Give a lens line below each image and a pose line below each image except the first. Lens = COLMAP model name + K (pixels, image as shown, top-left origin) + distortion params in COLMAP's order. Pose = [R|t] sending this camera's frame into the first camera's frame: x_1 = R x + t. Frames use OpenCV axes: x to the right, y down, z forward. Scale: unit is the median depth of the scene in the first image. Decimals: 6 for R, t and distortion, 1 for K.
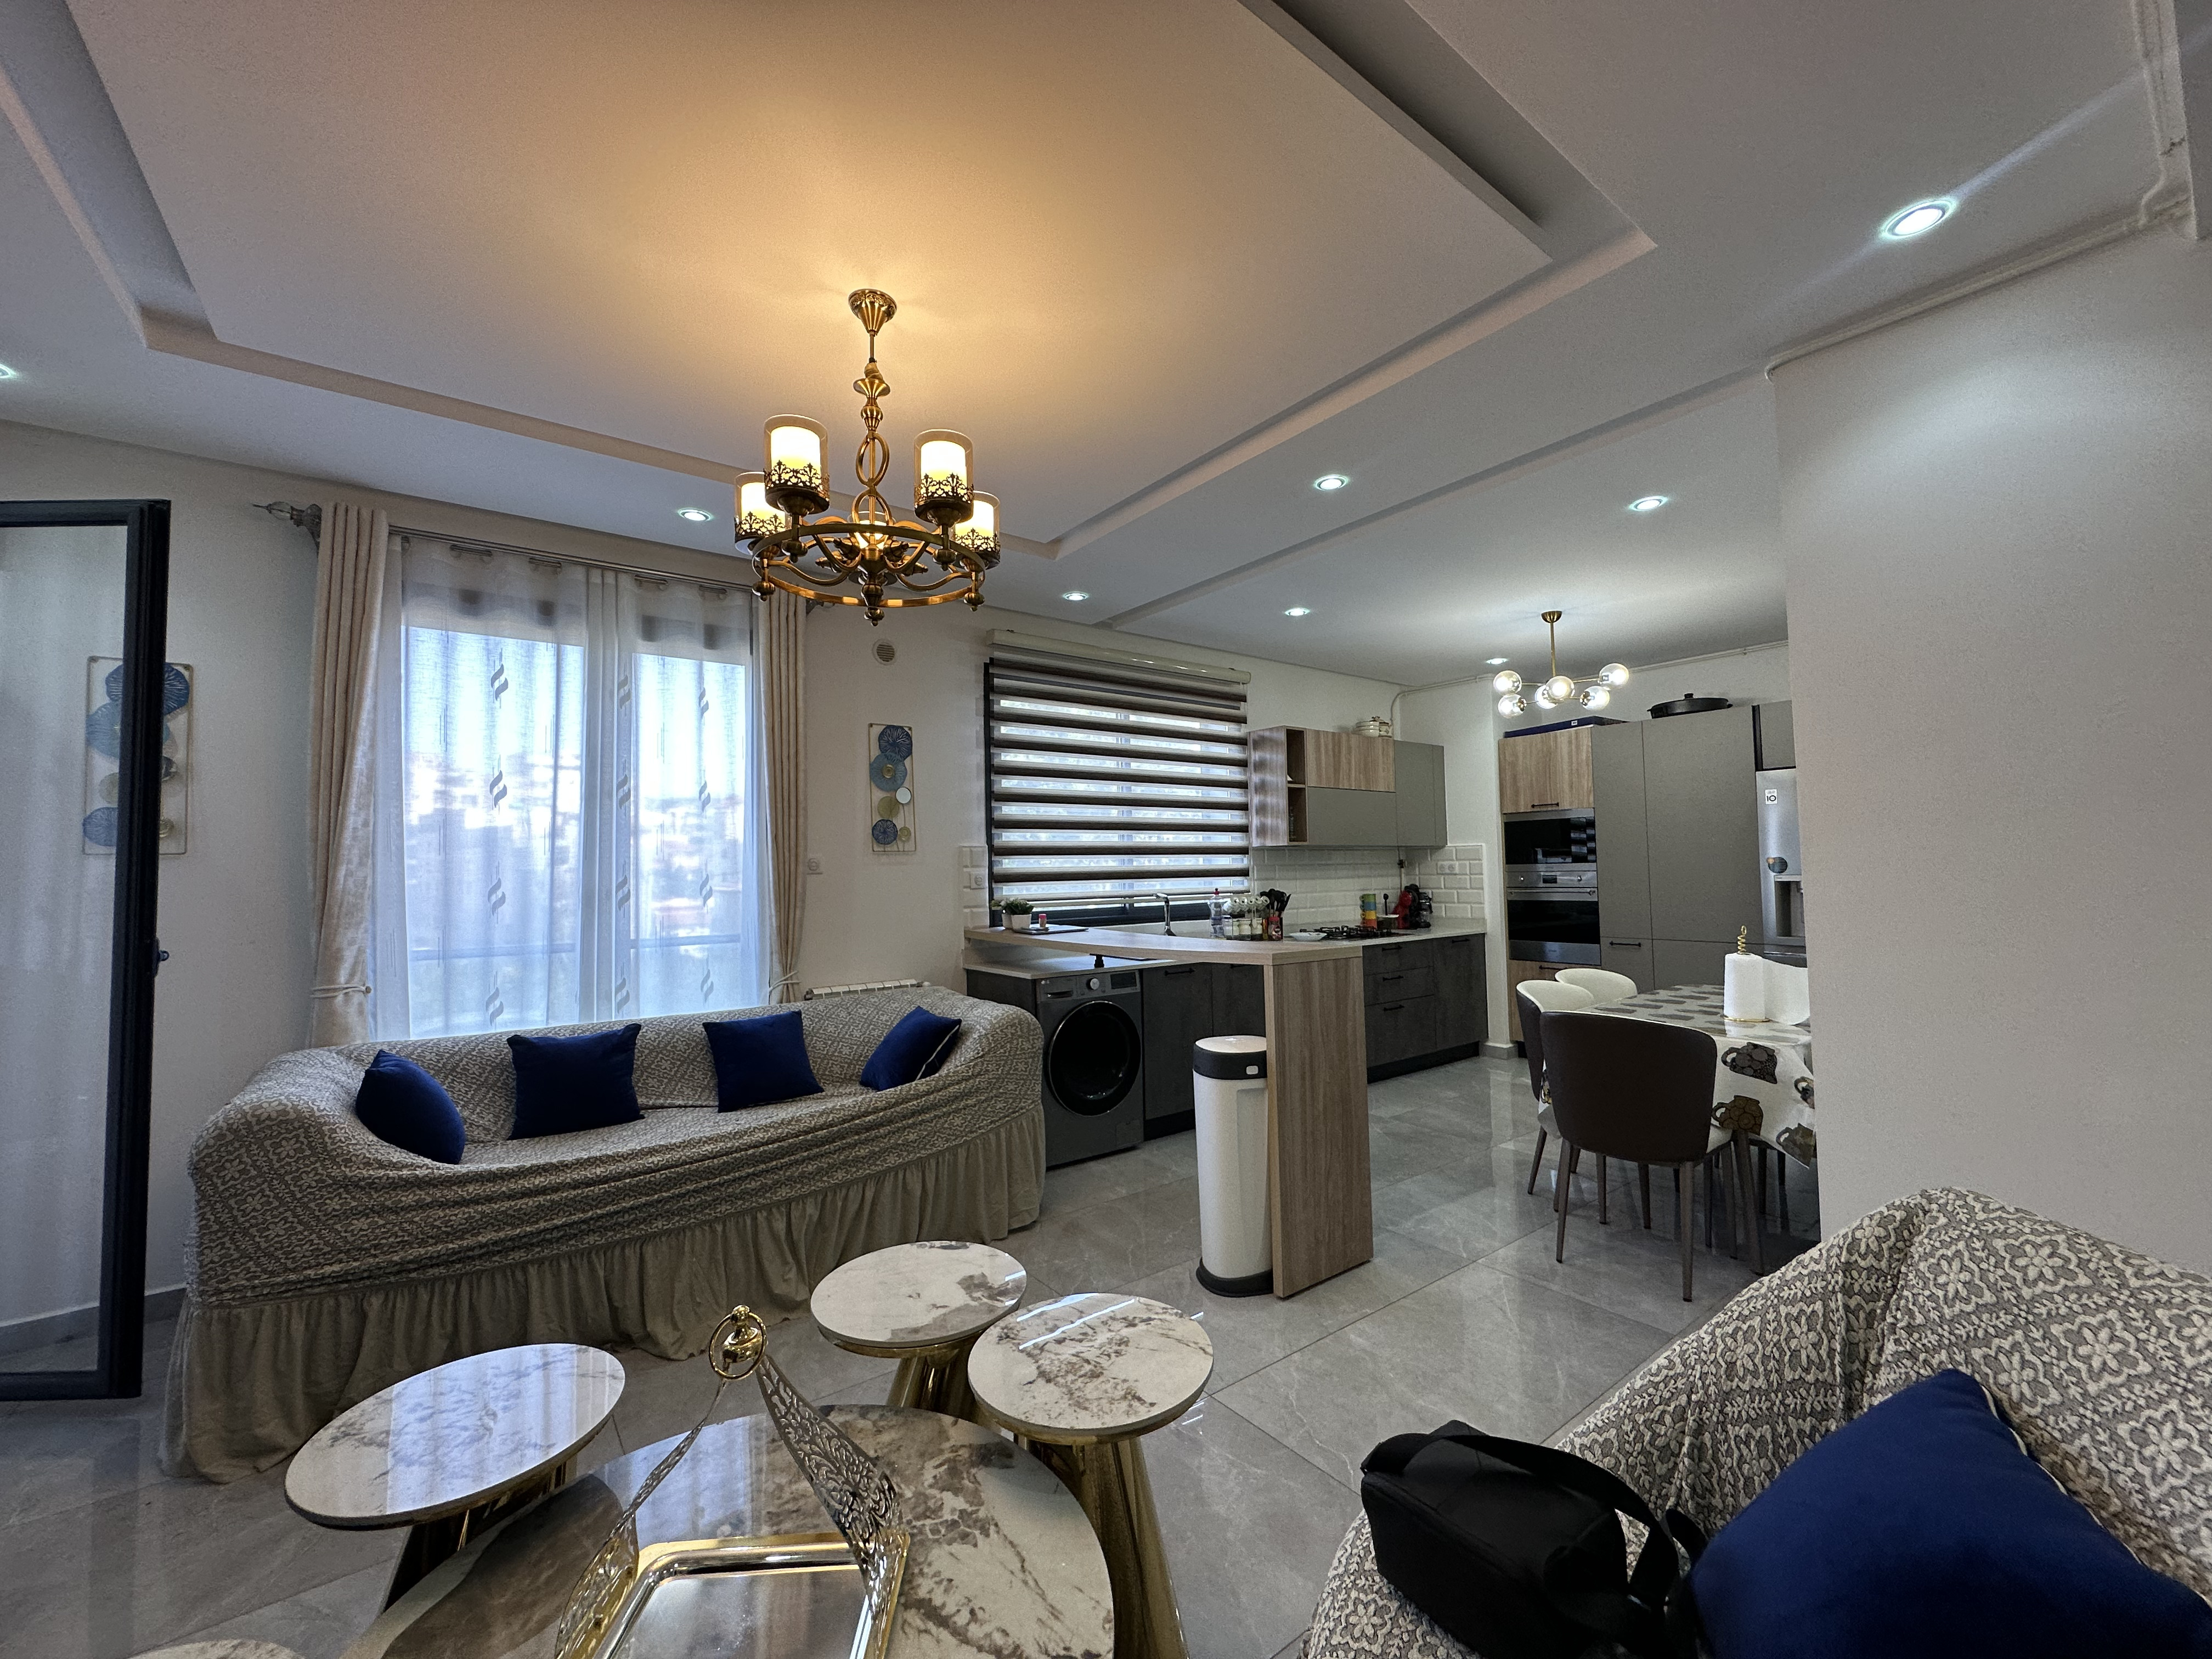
lens RADIAL K [[882.9, 0, 1104.9], [0, 882.9, 828.3], [0, 0, 1]] dist [-0.004156, 0.000782]
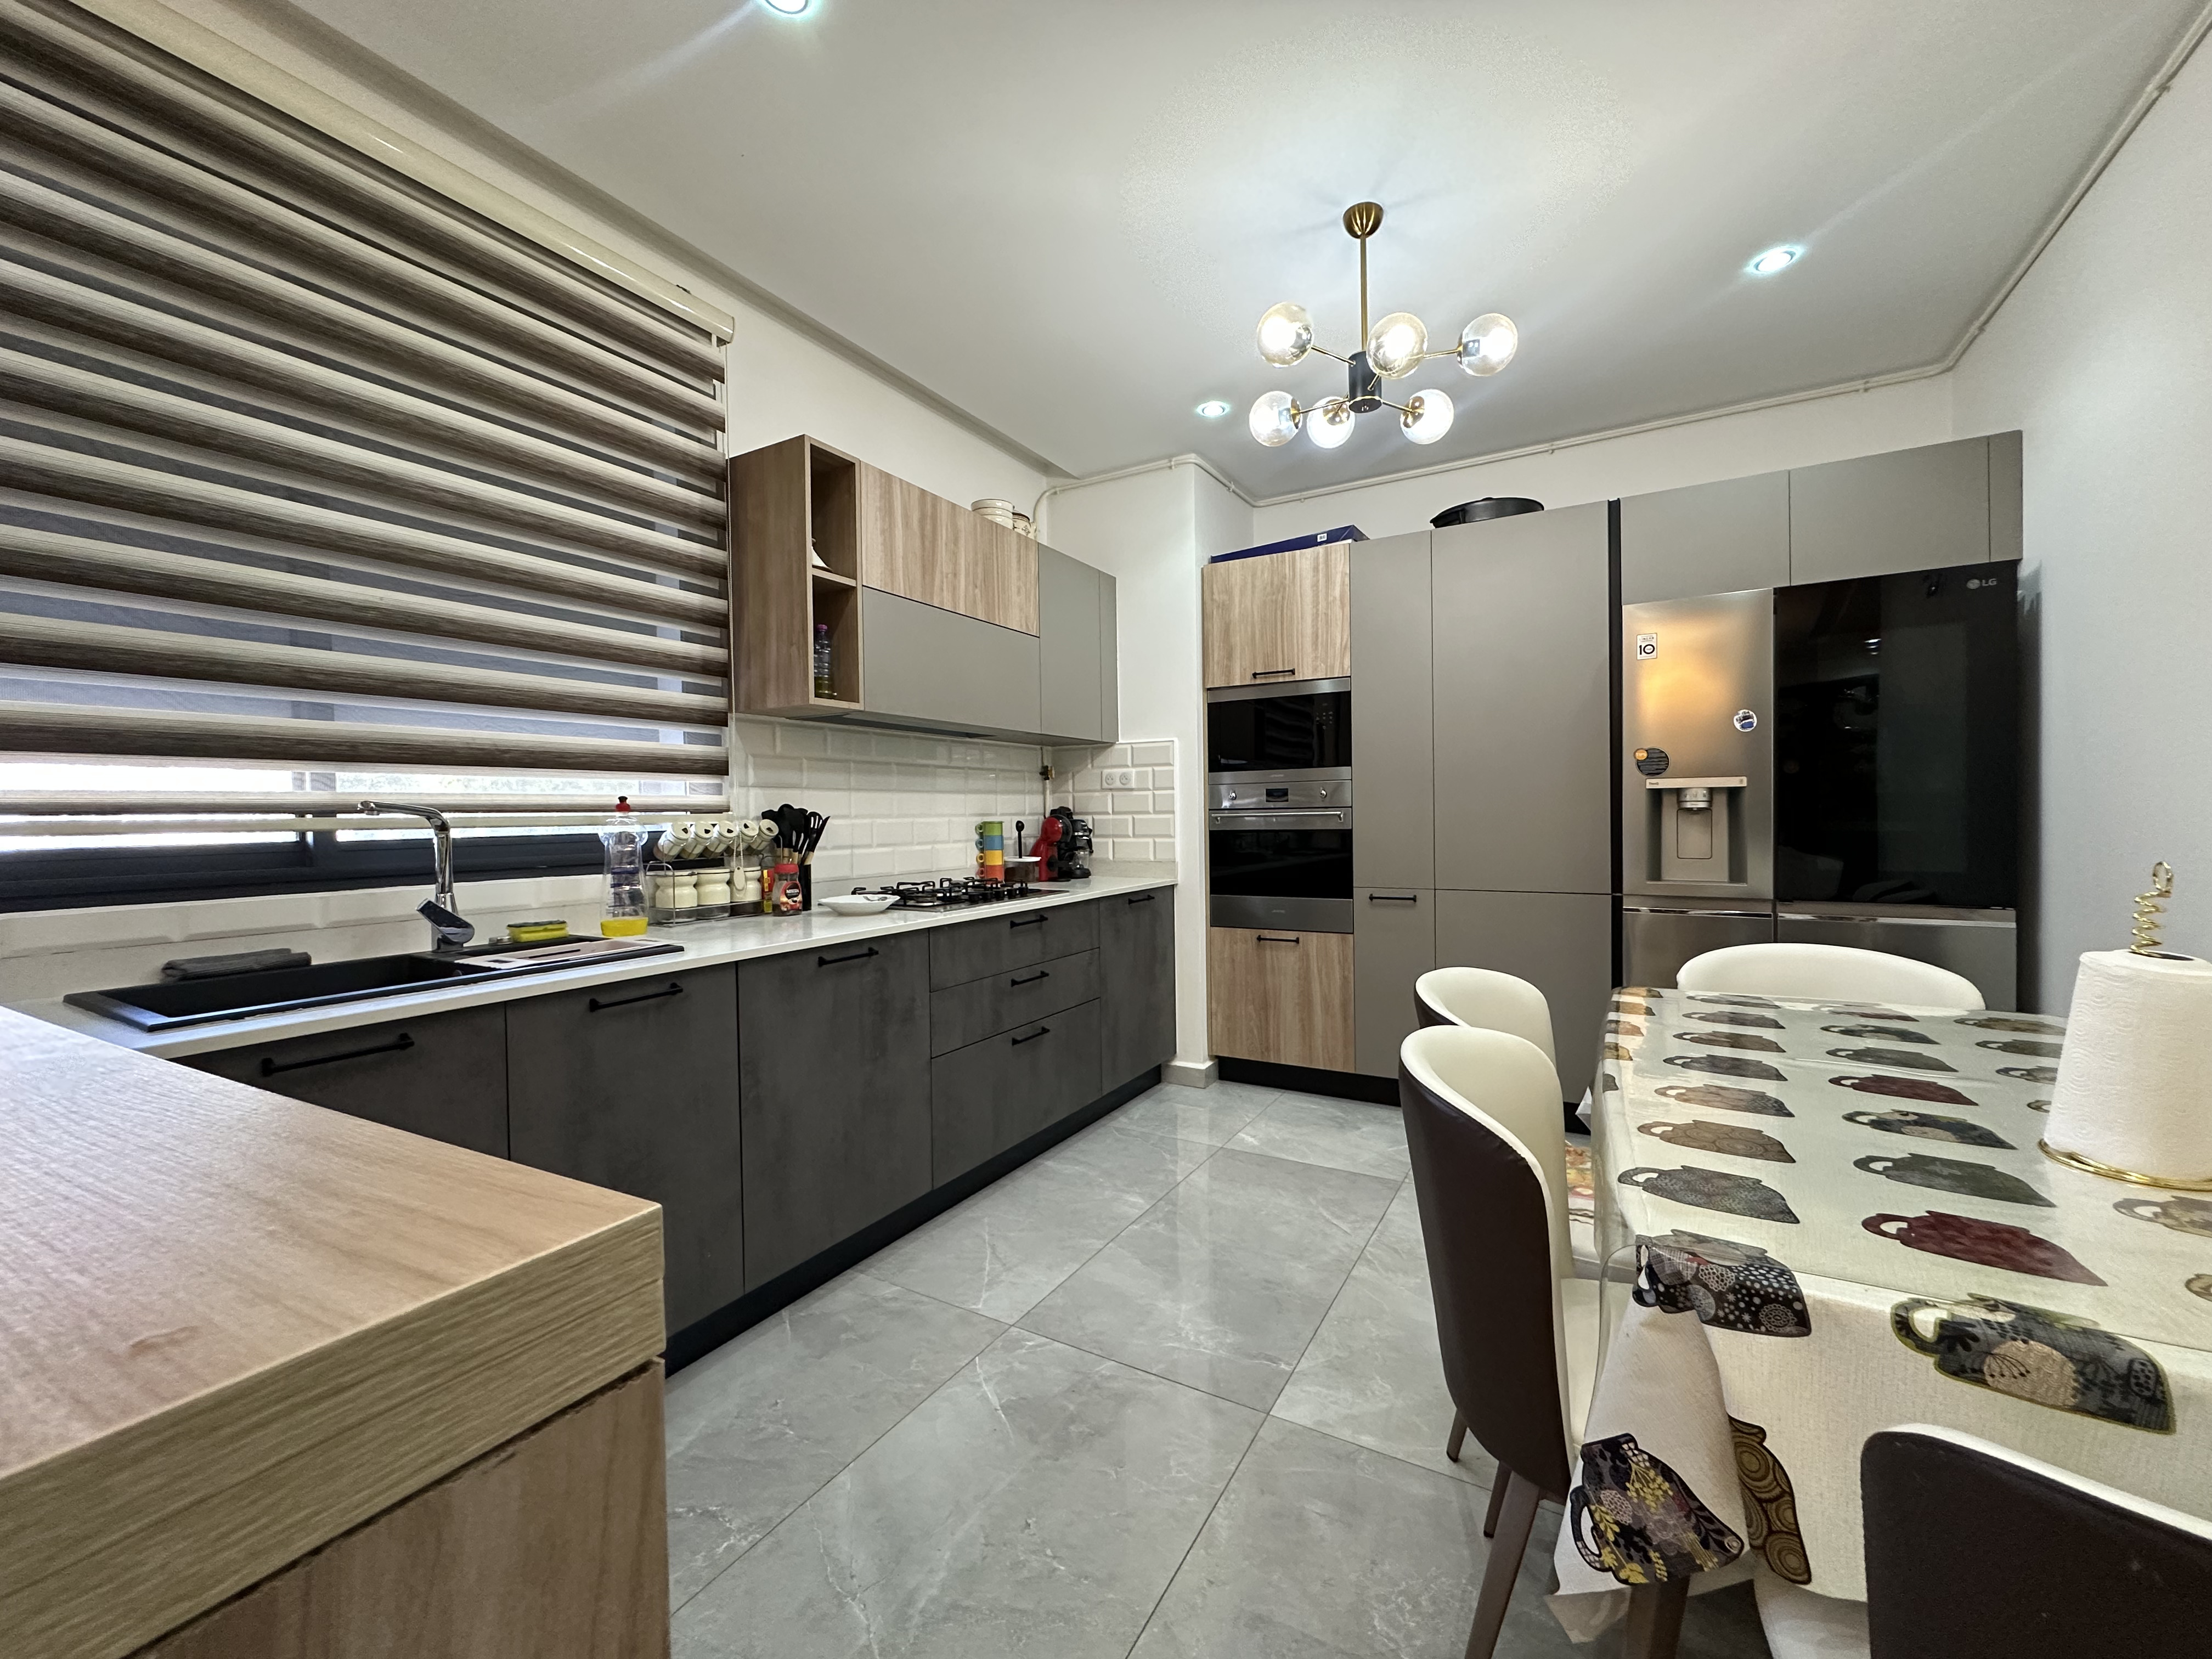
lens RADIAL K [[882.9, 0, 1104.9], [0, 882.9, 829.2], [0, 0, 1]] dist [-0.004156, 0.000782]
pose [[0.920694, -0.001913, 0.390281, 0.167080], [-0.020931, 0.998307, 0.054273, 0.054390], [-0.389724, -0.058138, 0.919095, 0.517757]]
